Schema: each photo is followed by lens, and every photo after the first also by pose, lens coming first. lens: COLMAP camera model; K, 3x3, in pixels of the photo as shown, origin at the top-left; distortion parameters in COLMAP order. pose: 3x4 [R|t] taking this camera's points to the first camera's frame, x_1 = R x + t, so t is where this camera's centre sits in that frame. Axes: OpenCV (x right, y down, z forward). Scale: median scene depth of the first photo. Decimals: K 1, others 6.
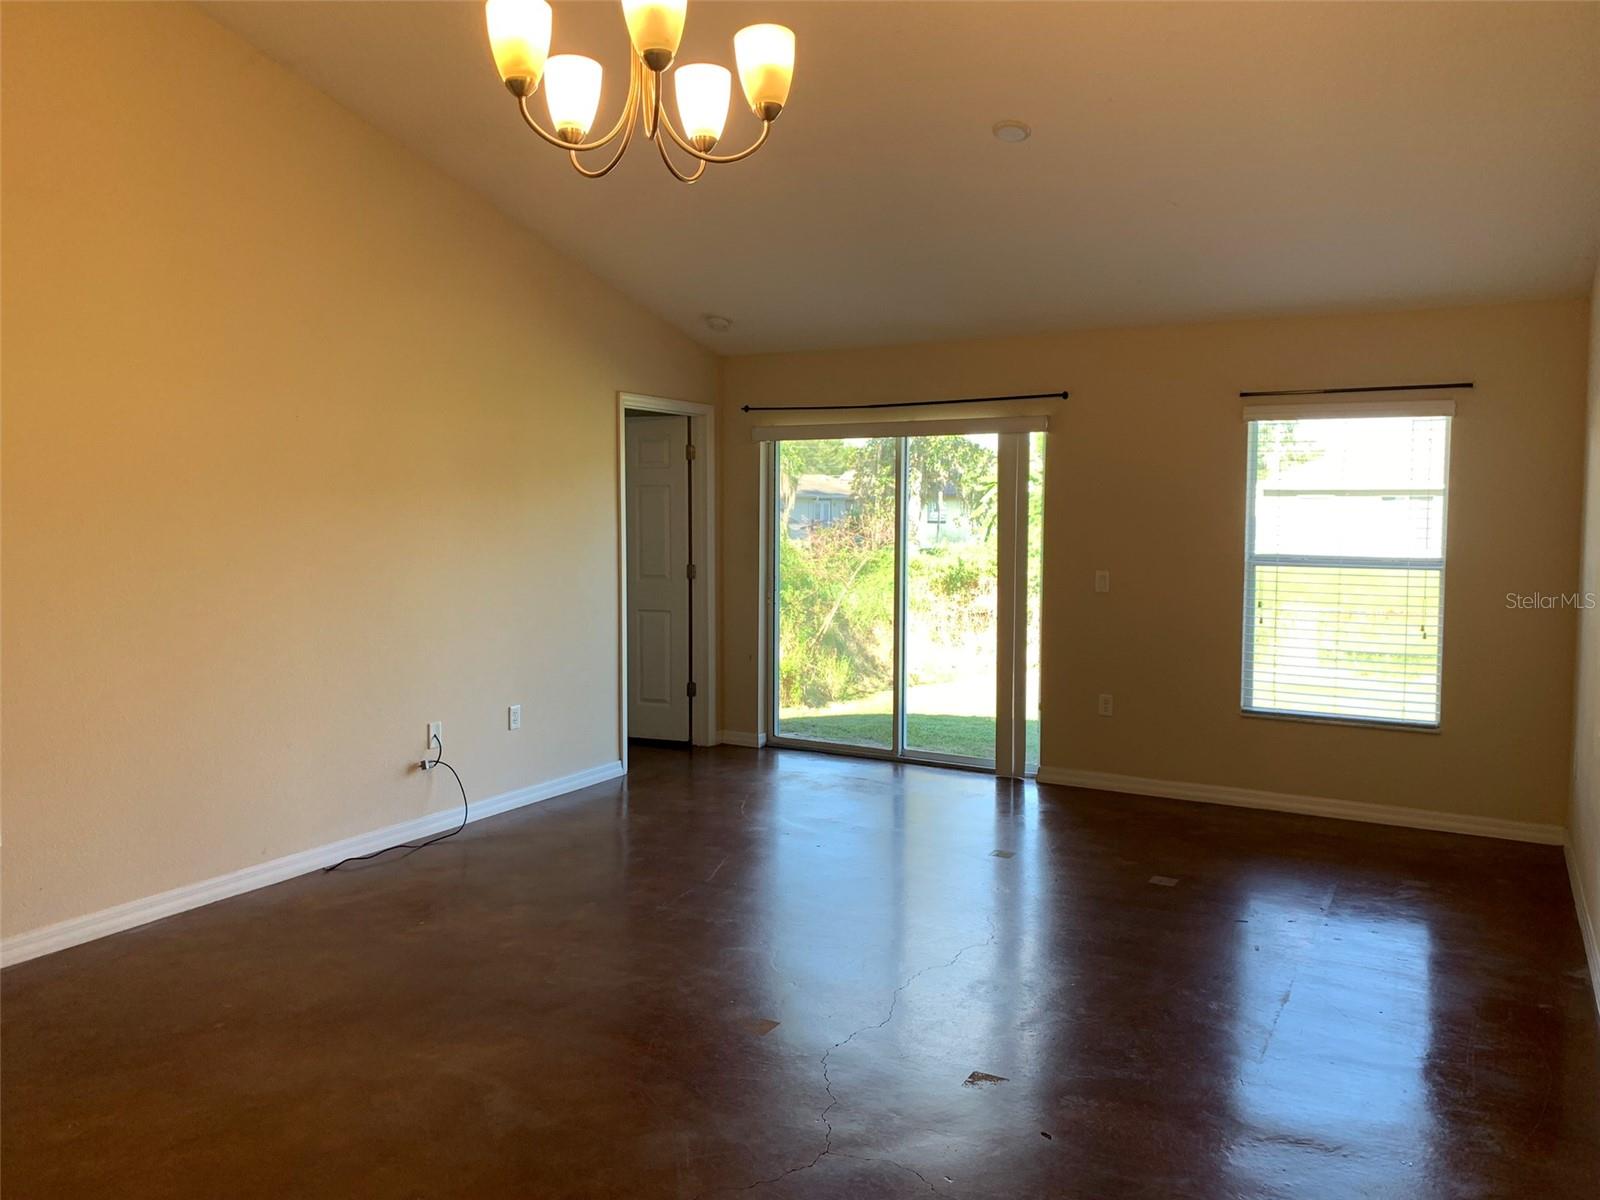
lens RADIAL K [[1233.1, 0, 782.5], [0, 1233.1, 589.0], [0, 0, 1]] dist [0.039476, -0.046731]
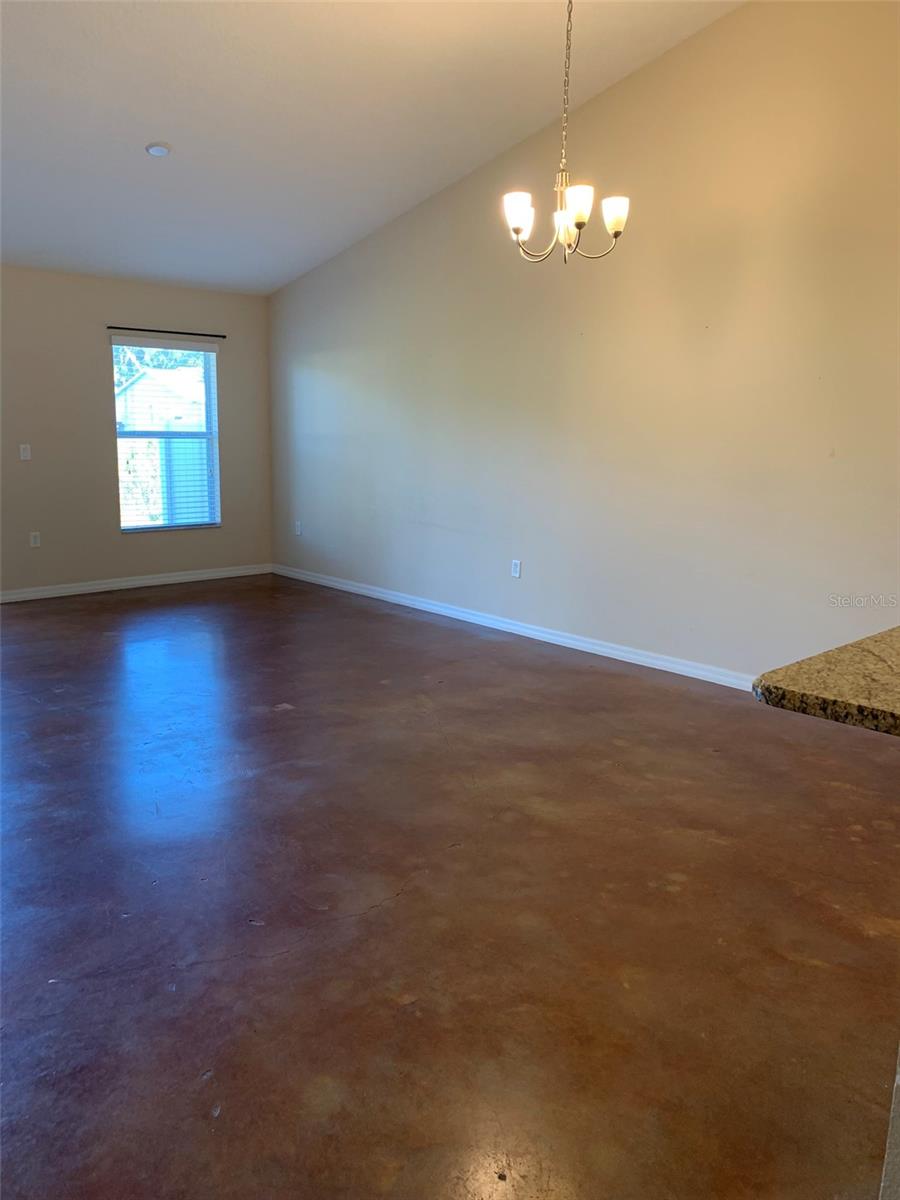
lens RADIAL K [[924.9, 0, 425.3], [0, 924.9, 601.3], [0, 0, 1]] dist [0.039476, -0.046731]
pose [[0.293728, -0.182276, 0.938349, -0.662899], [0.048201, 0.983226, 0.175905, -0.003903], [-0.954673, -0.006439, 0.297587, 0.264781]]
